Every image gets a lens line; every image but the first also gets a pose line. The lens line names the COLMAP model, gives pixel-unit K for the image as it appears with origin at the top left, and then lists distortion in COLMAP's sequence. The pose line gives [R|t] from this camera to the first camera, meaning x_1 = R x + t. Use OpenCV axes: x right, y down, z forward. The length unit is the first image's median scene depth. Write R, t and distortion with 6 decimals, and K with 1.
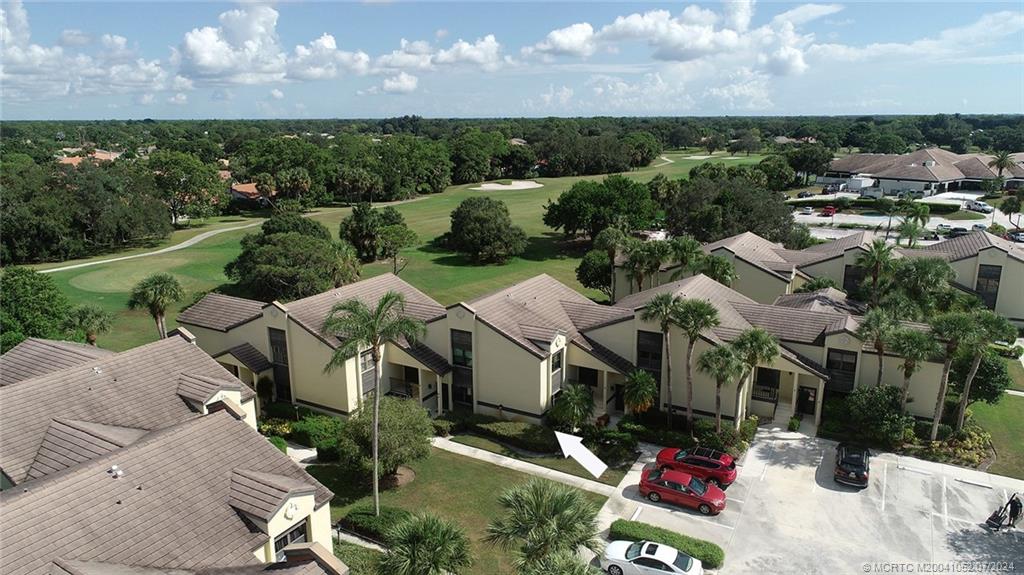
lens RADIAL K [[683.1, 0, 512.0], [0, 683.1, 287.5], [0, 0, 1]] dist [-0.004203, -0.003200]
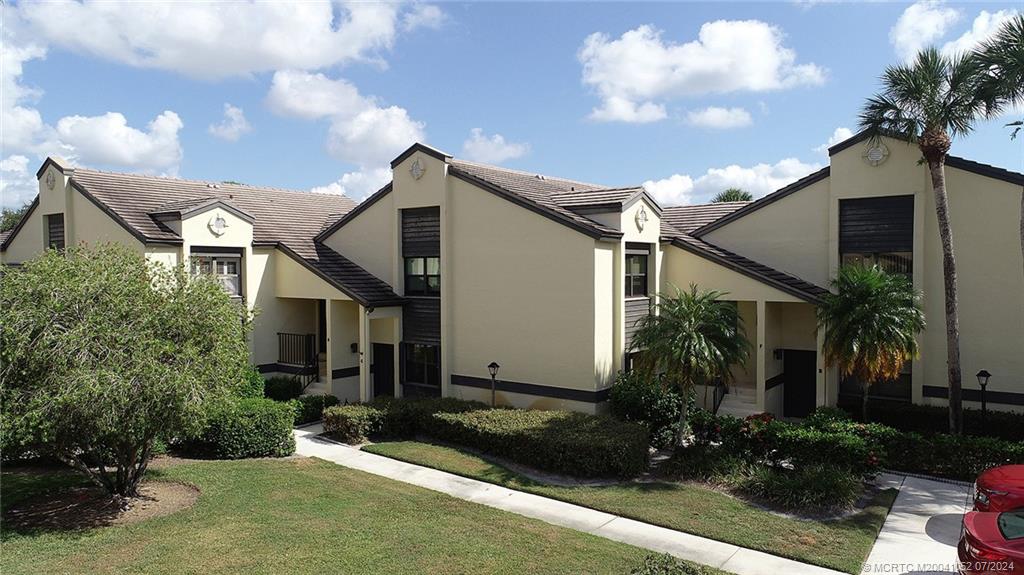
lens RADIAL K [[683.1, 0, 512.0], [0, 683.1, 287.5], [0, 0, 1]] dist [-0.004203, -0.003200]
pose [[0.990919, 0.005644, -0.134342, 0.044457], [-0.034072, 0.977049, -0.210270, 0.201819], [0.130072, 0.212938, 0.968369, 0.580567]]
